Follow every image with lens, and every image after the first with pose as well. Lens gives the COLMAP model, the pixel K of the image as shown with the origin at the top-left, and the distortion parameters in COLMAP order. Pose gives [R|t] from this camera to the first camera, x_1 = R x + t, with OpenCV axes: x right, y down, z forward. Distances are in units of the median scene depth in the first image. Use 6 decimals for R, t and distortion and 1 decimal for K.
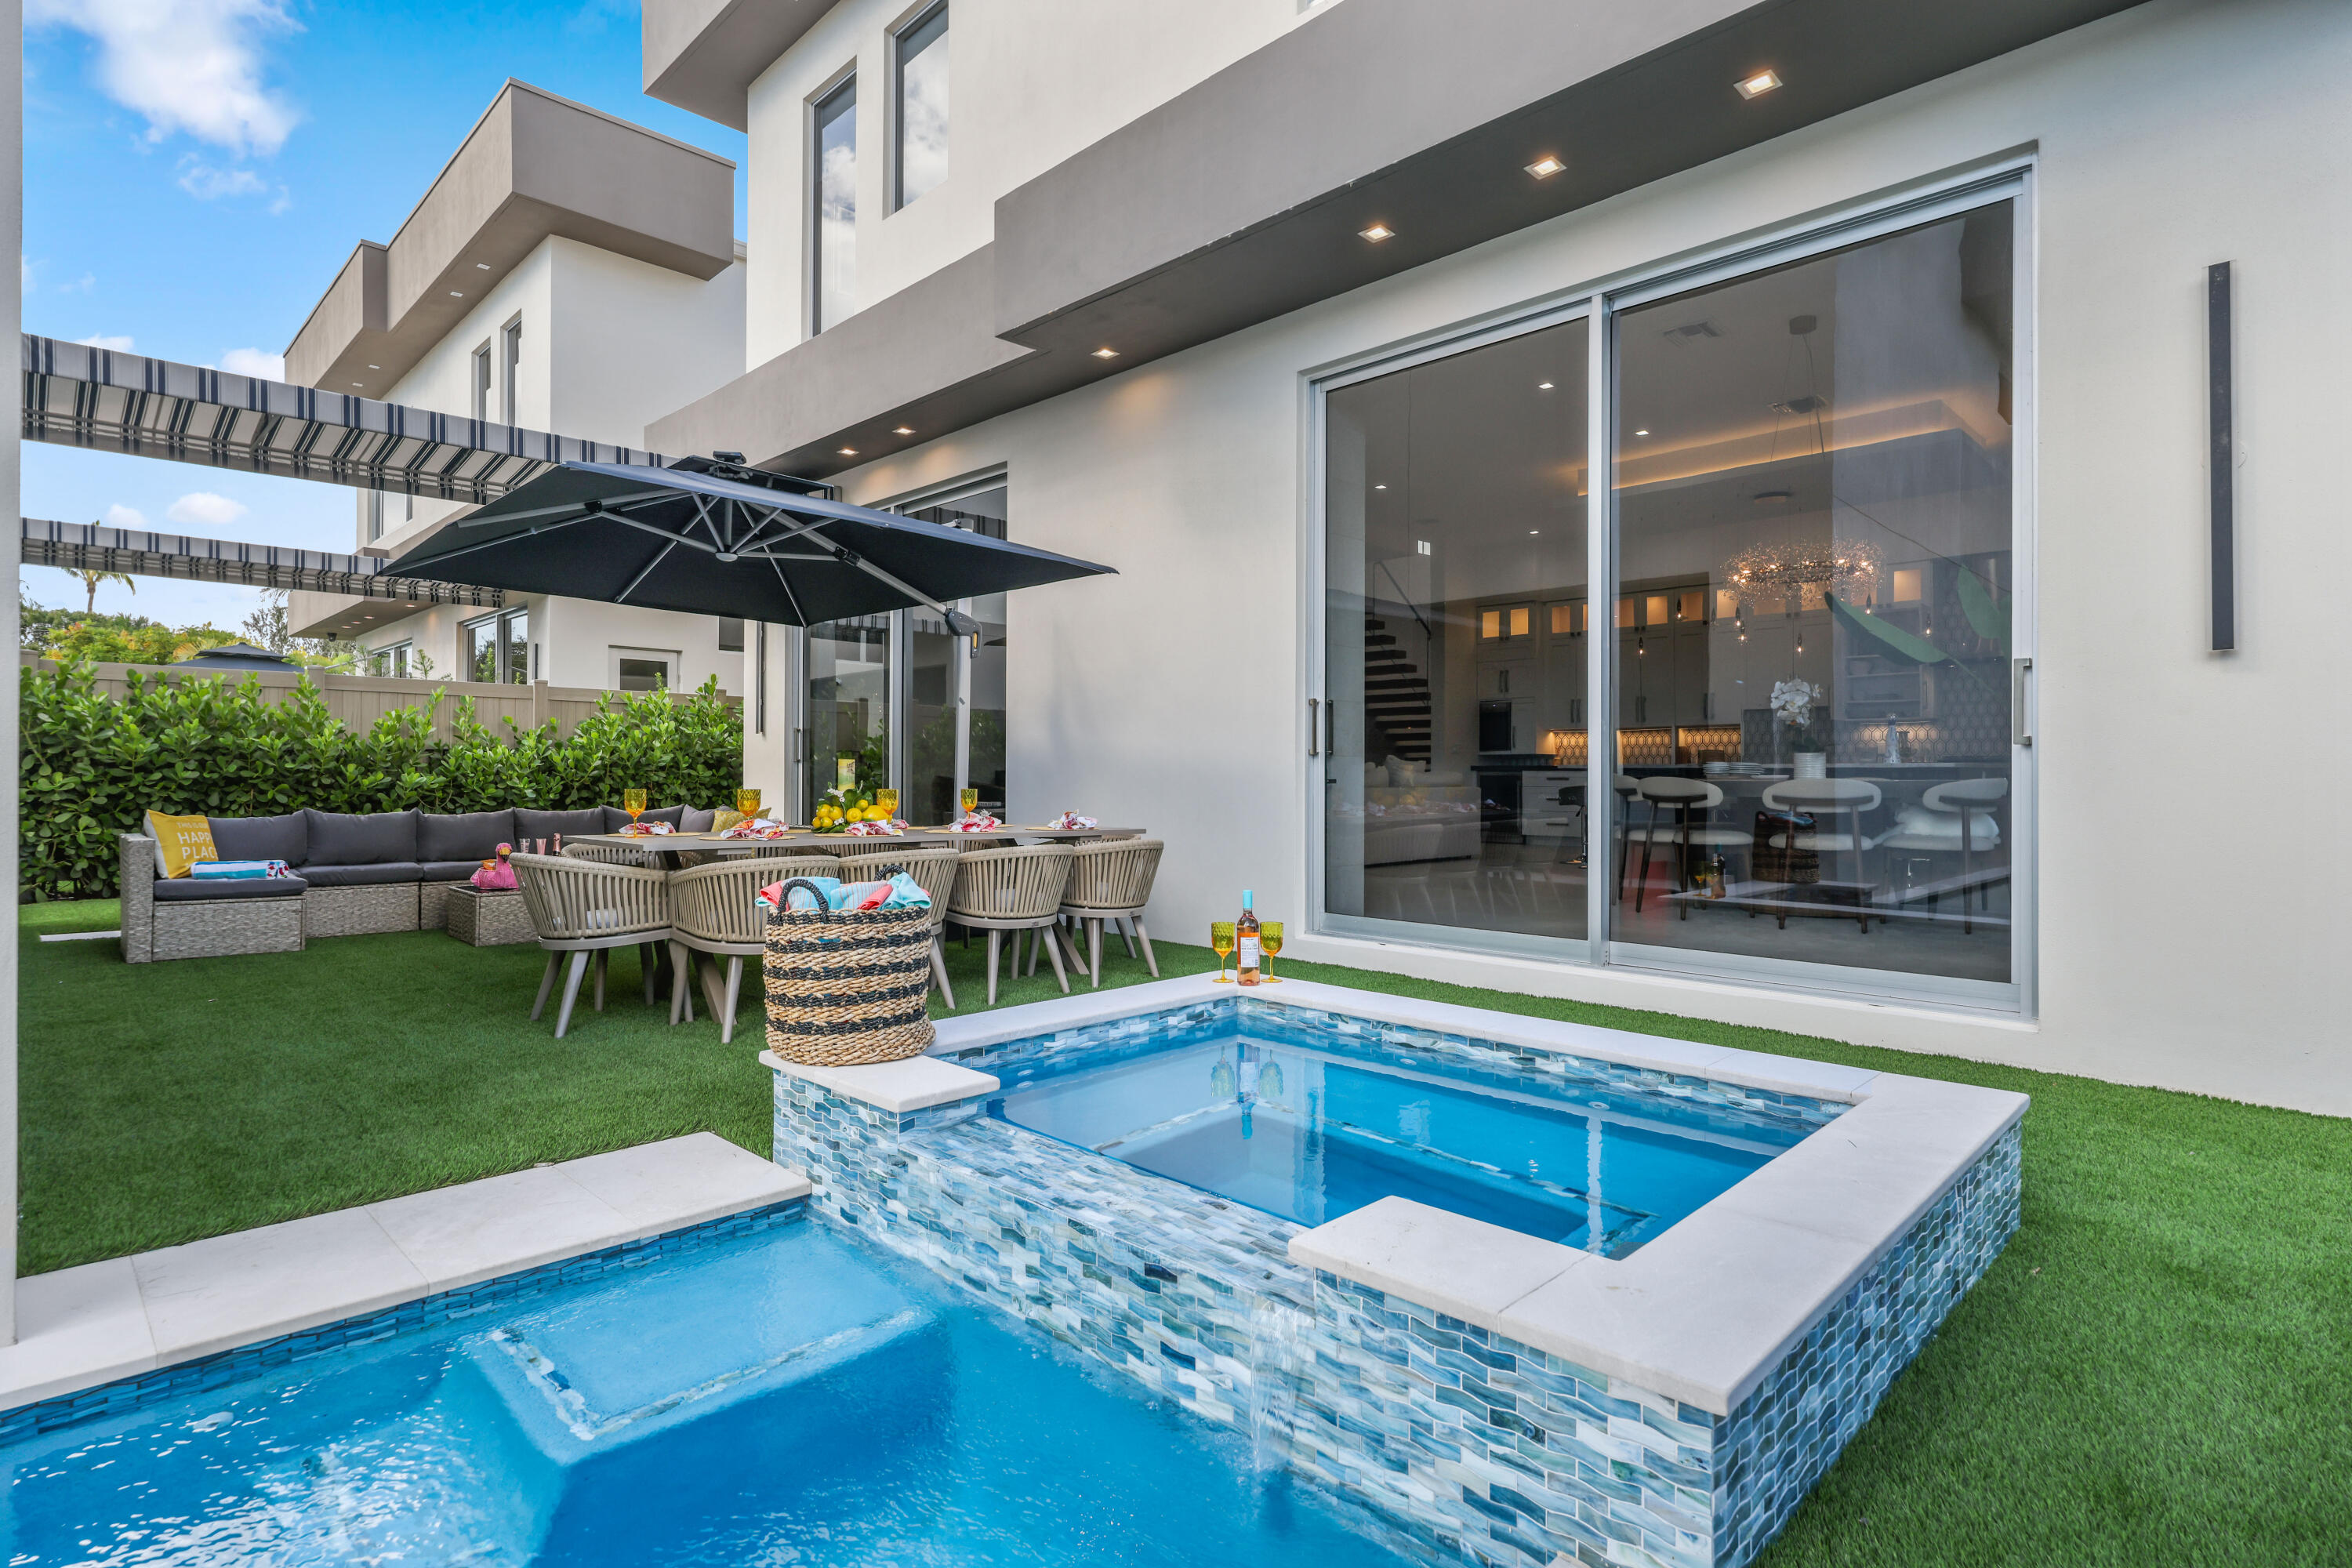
lens RADIAL K [[1182.6, 0, 1182.2], [0, 1182.6, 773.0], [0, 0, 1]] dist [-0.000758, 0.001450]
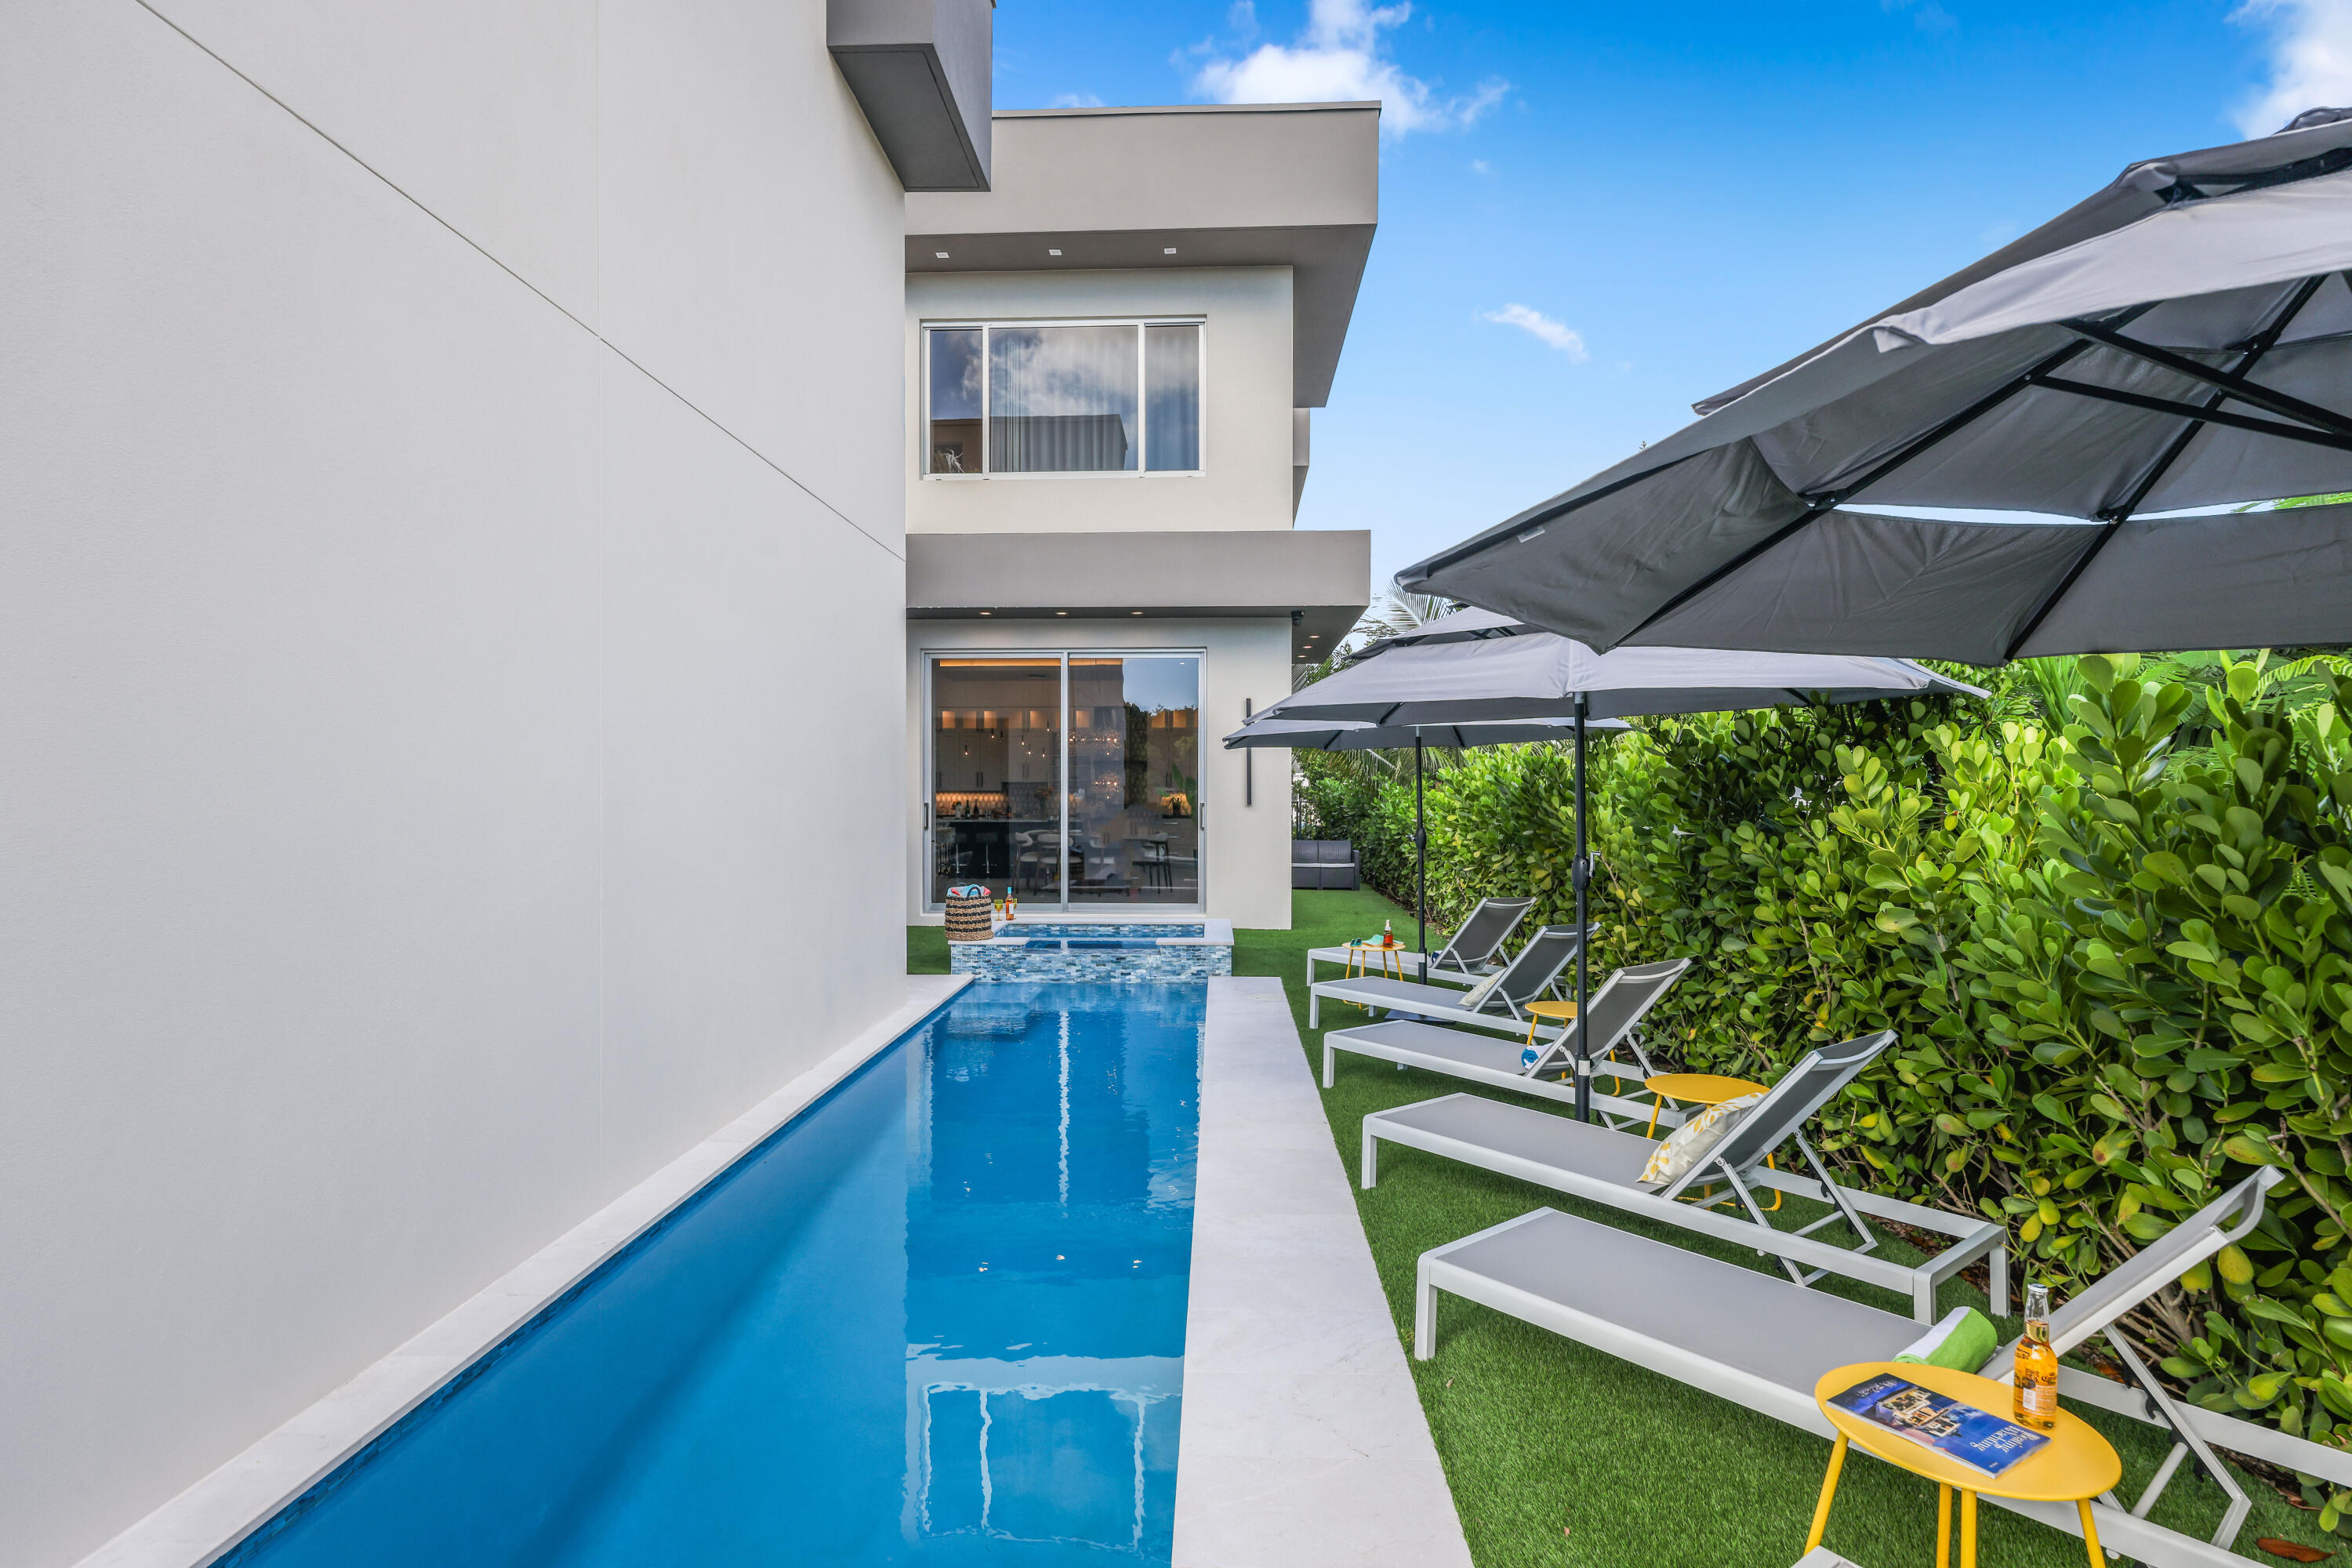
lens RADIAL K [[1207.8, 0, 1179.7], [0, 1207.8, 796.2], [0, 0, 1]] dist [0.001614, 0.000250]
pose [[0.729716, -0.004997, 0.683732, -0.804119], [0.000273, 0.999975, 0.007018, -0.069553], [-0.683750, -0.004935, 0.729700, -0.692939]]
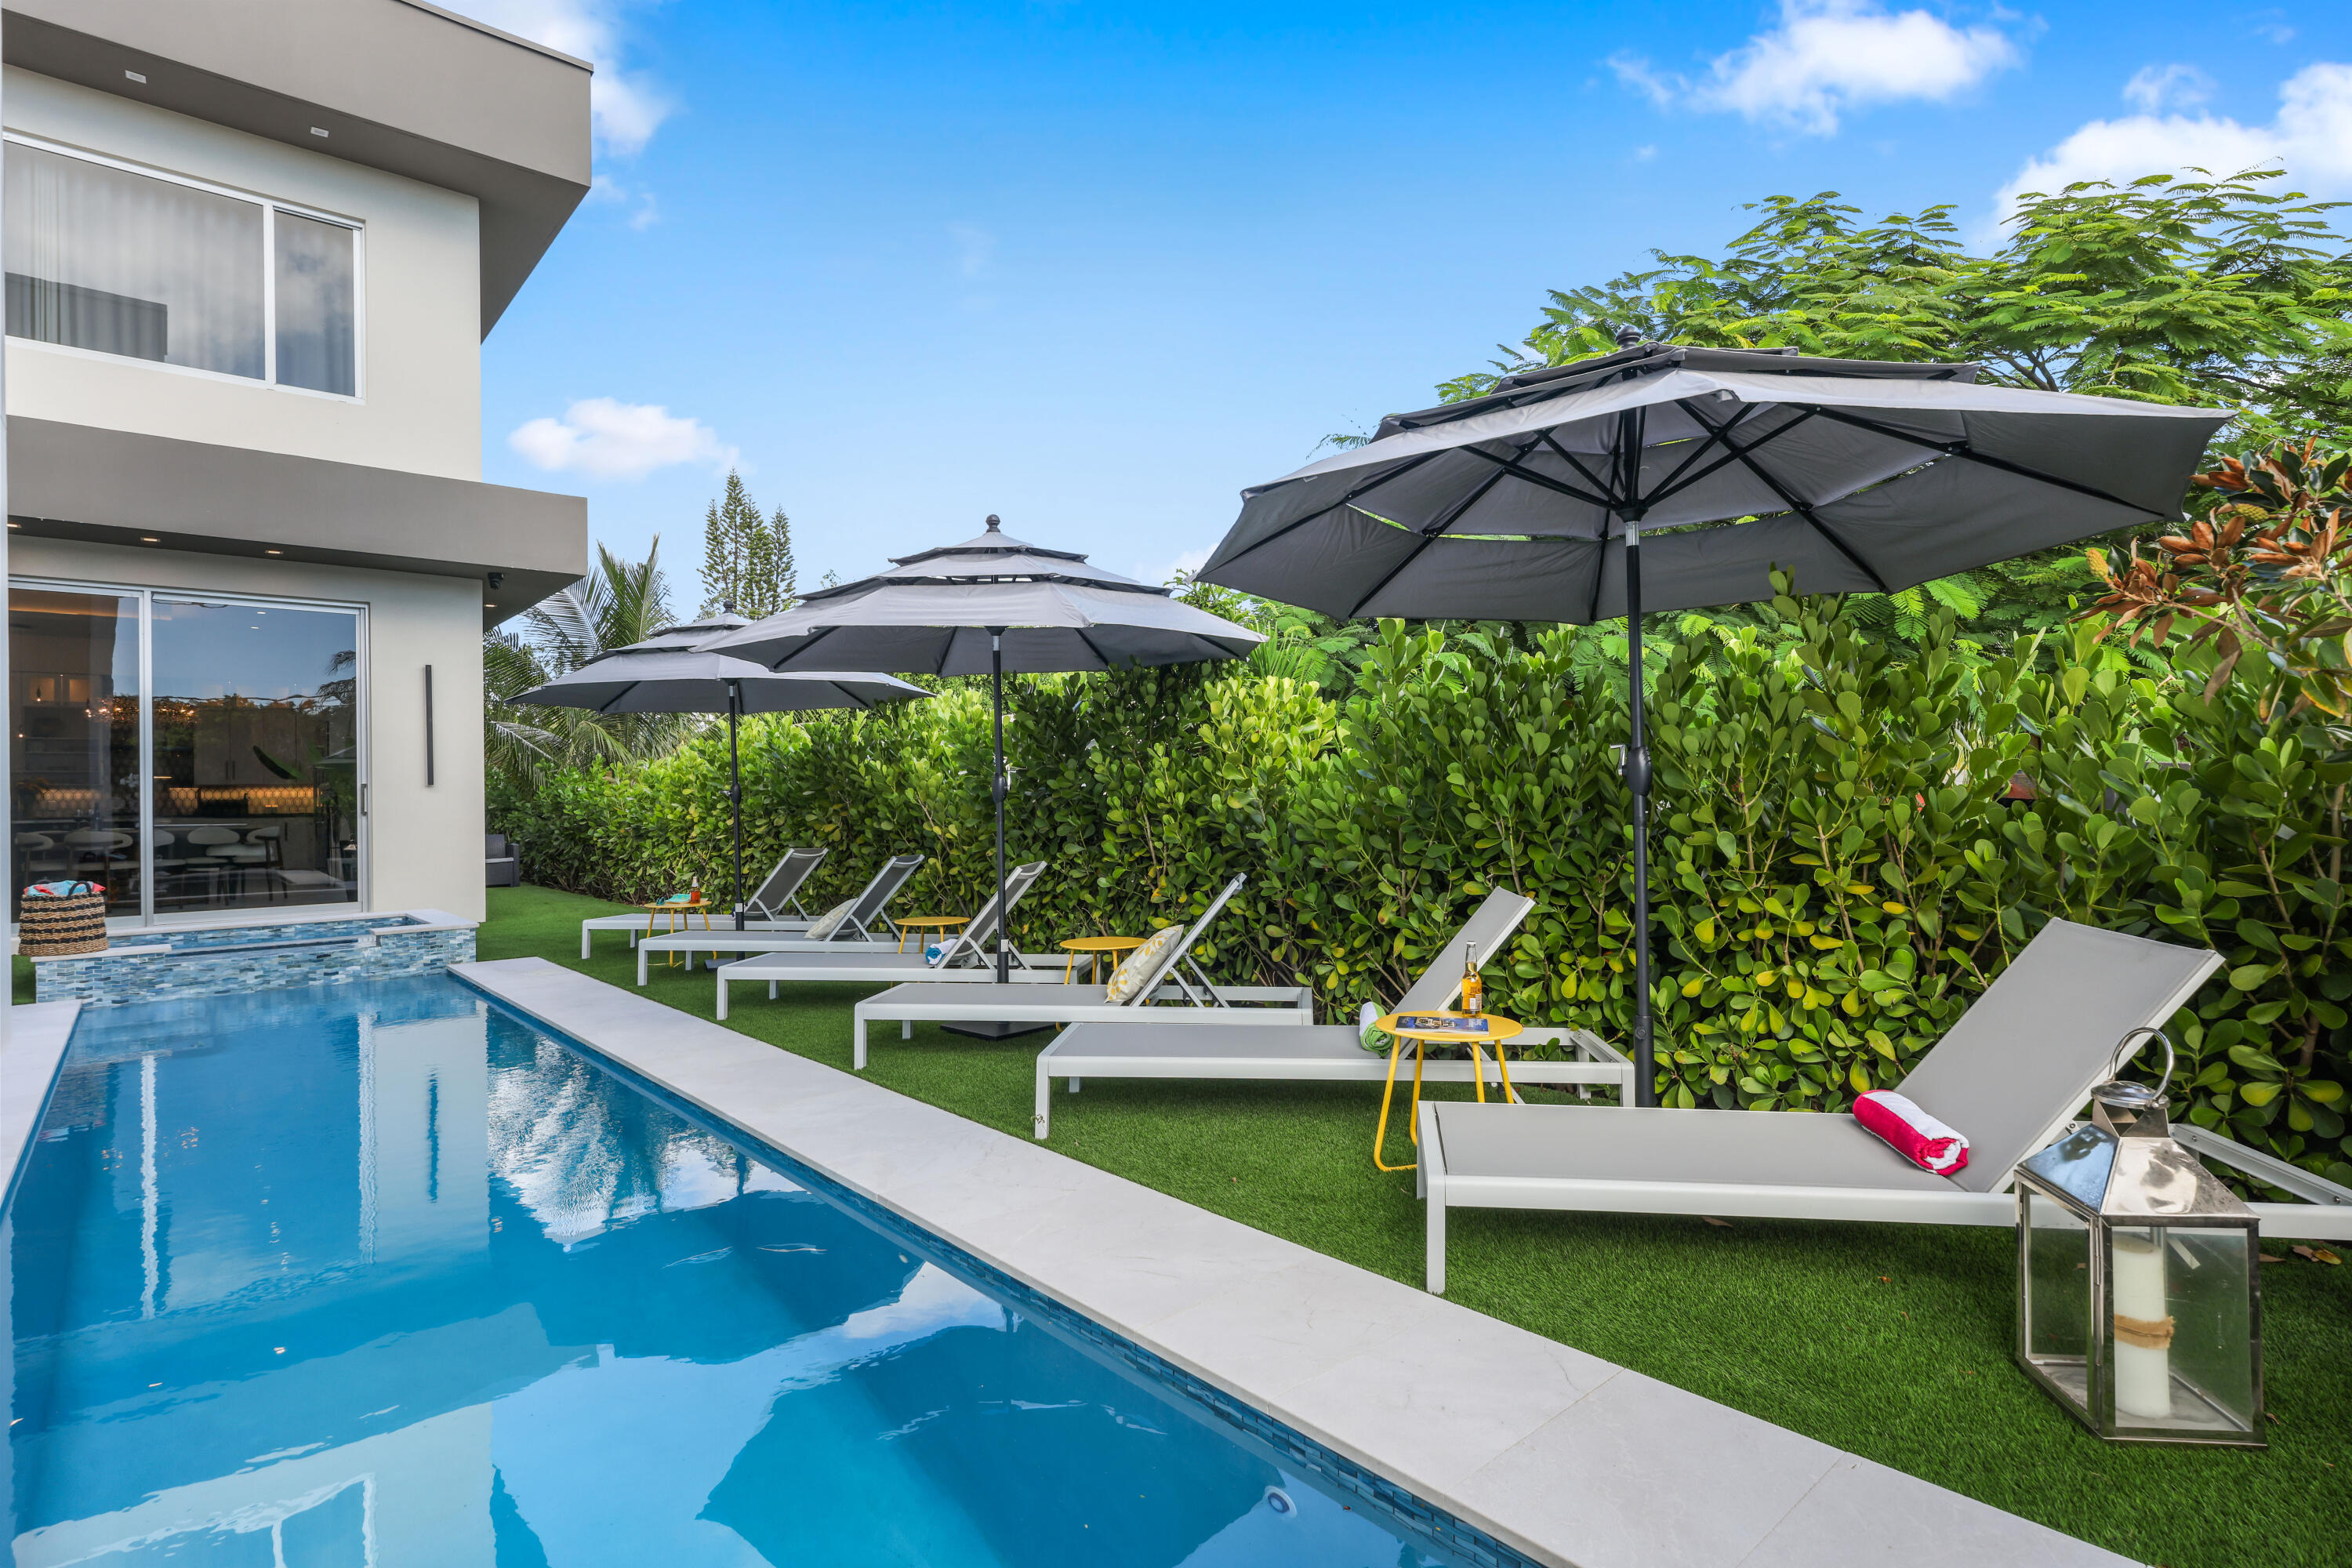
lens RADIAL K [[1158.9, 0, 1185.2], [0, 1158.9, 778.4], [0, 0, 1]] dist [0.000668, 0.000081]
pose [[0.059172, 0.010489, 0.998193, -0.951169], [0.016991, 0.999789, -0.011513, -0.022577], [-0.998103, 0.017642, 0.058982, -0.547175]]
